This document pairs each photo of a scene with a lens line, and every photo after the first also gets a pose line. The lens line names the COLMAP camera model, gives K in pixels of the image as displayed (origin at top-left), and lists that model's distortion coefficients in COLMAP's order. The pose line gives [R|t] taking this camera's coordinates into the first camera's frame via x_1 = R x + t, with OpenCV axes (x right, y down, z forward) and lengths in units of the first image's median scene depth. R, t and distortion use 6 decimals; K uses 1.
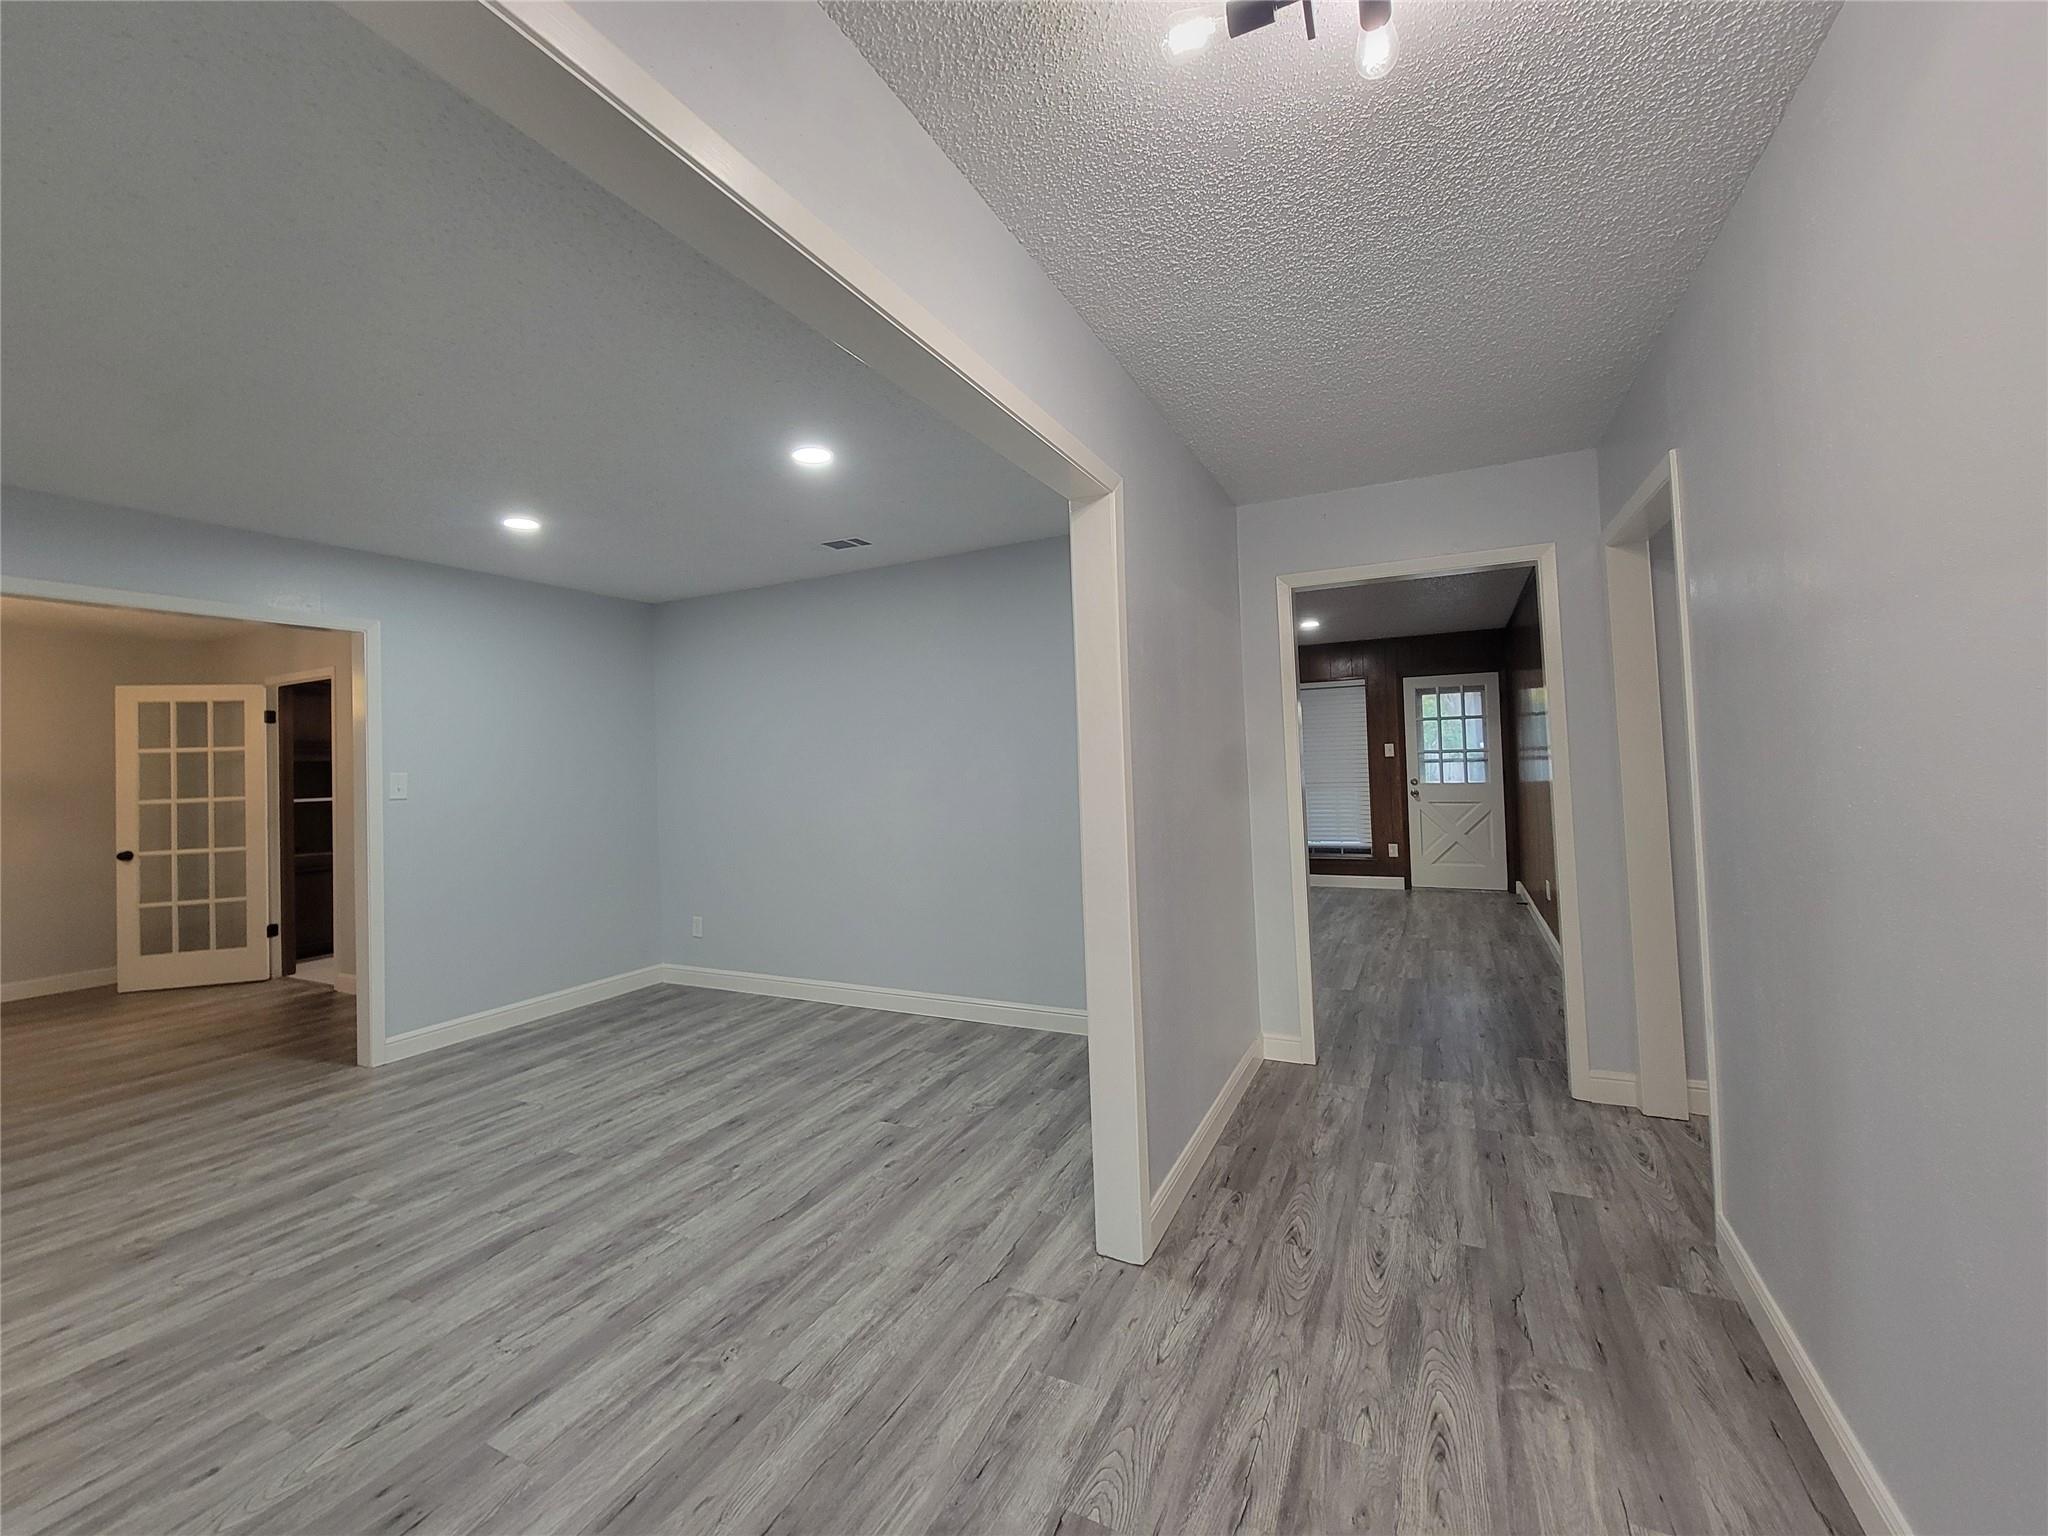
lens RADIAL K [[838.3, 0, 1018.0], [0, 838.3, 745.5], [0, 0, 1]] dist [-0.002890, -0.002648]
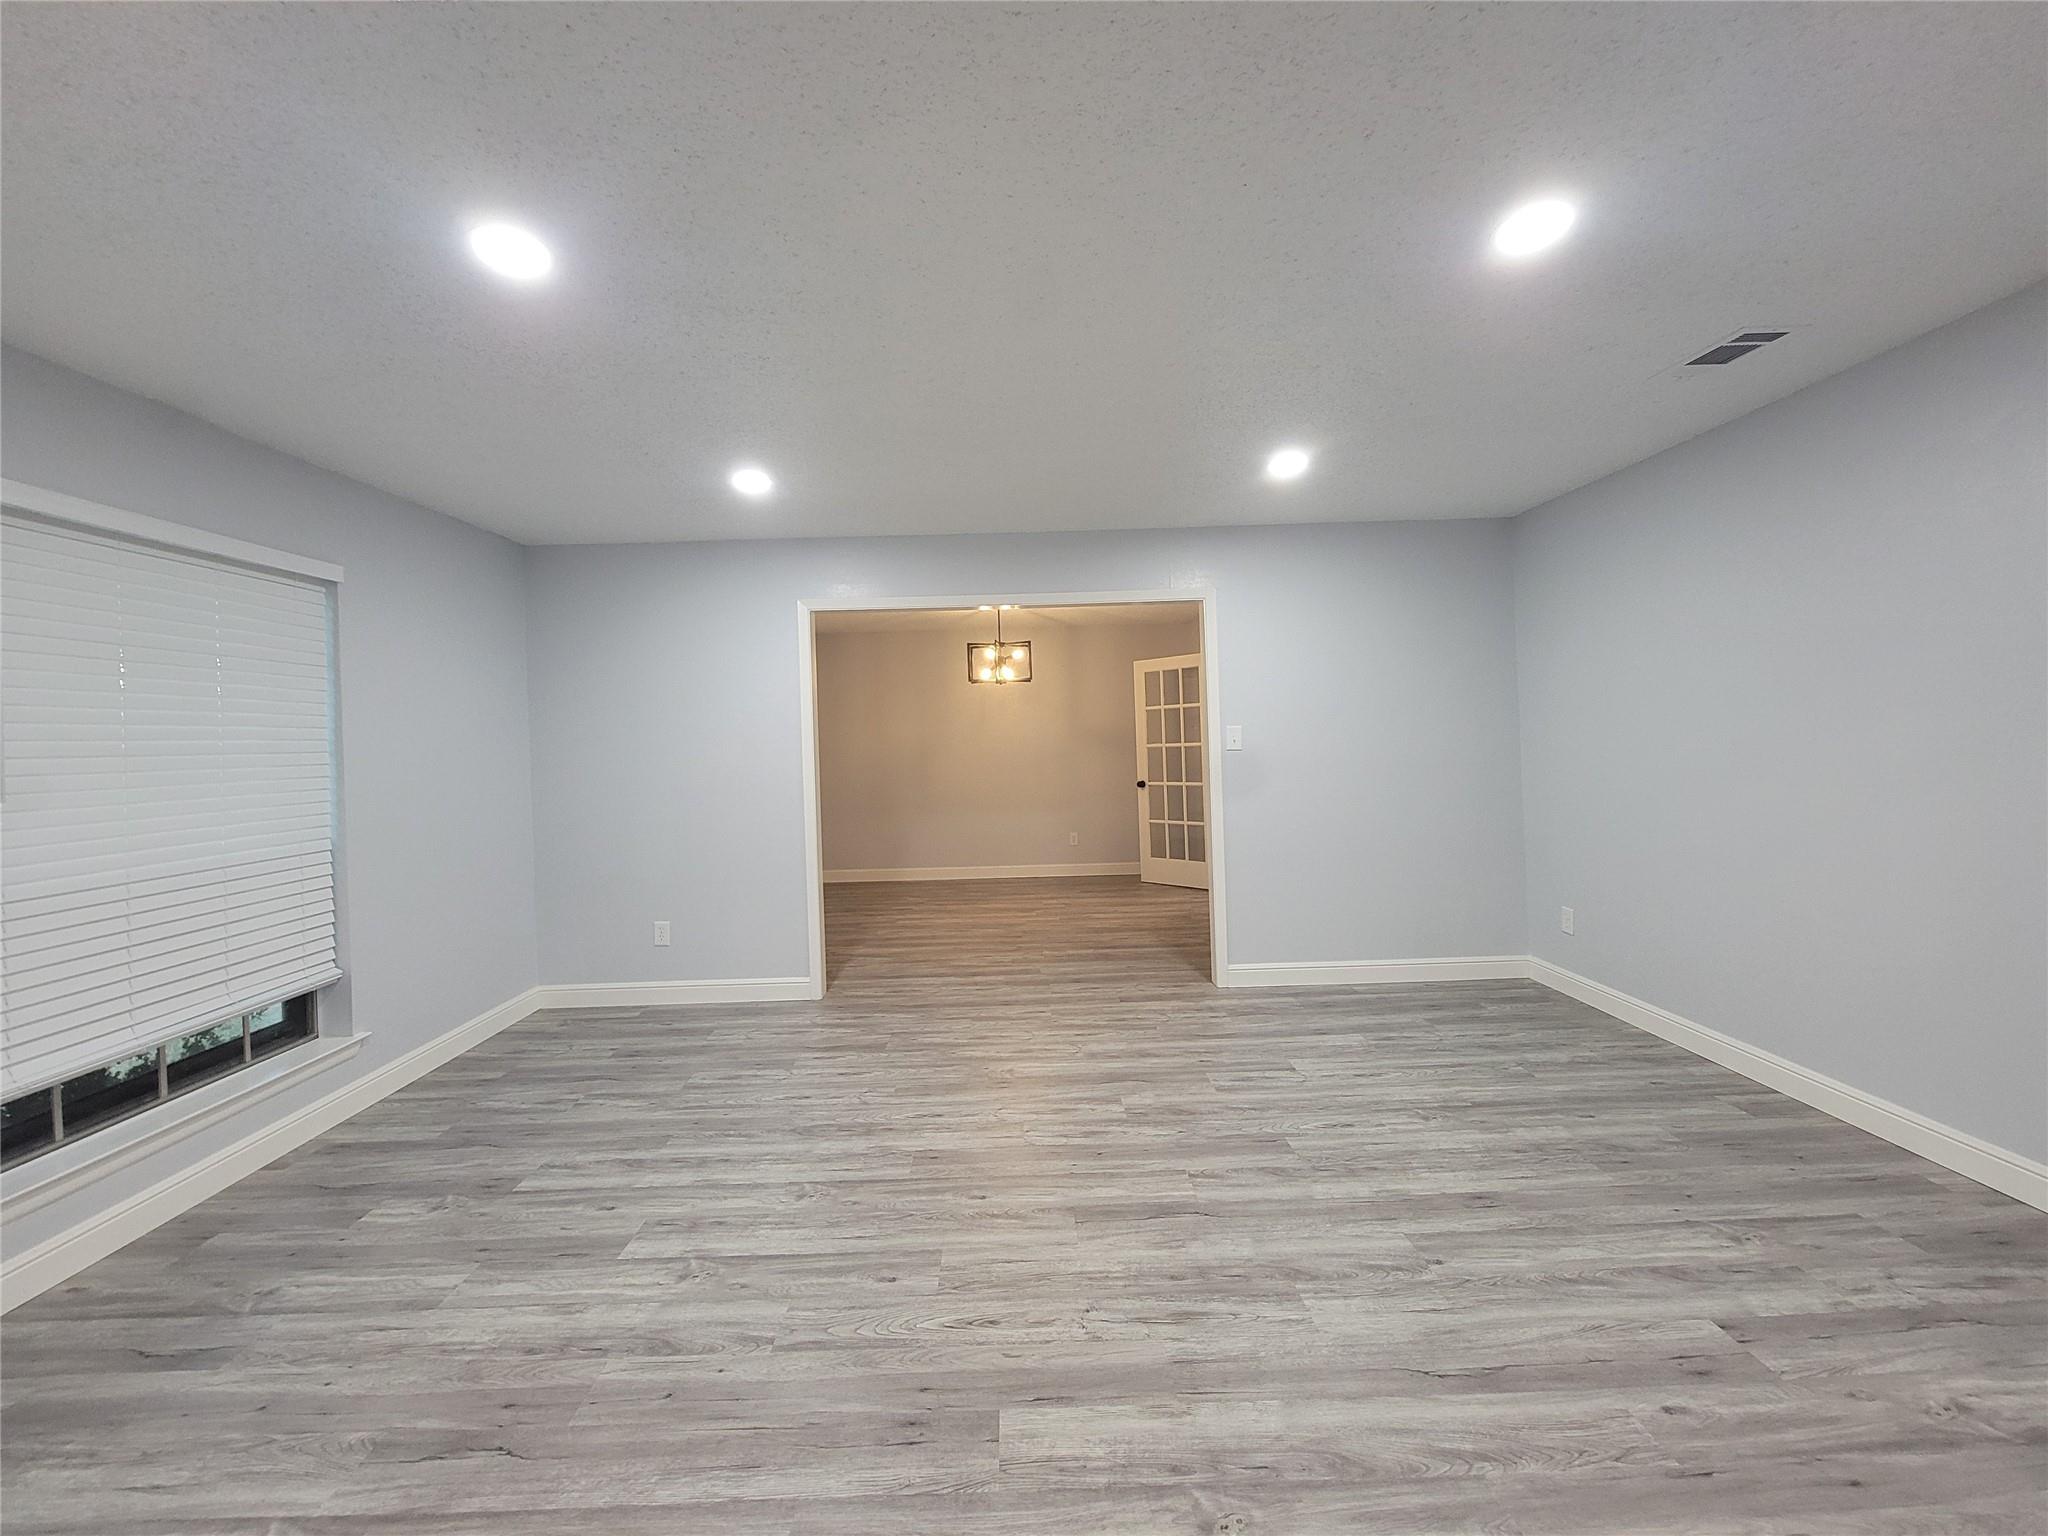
lens RADIAL K [[838.3, 0, 1018.0], [0, 838.3, 745.5], [0, 0, 1]] dist [-0.002890, -0.002648]
pose [[0.452064, 0.021818, -0.891719, 0.128373], [0.036265, 0.998425, 0.042813, 0.002659], [0.891248, -0.051692, 0.450560, 0.325686]]
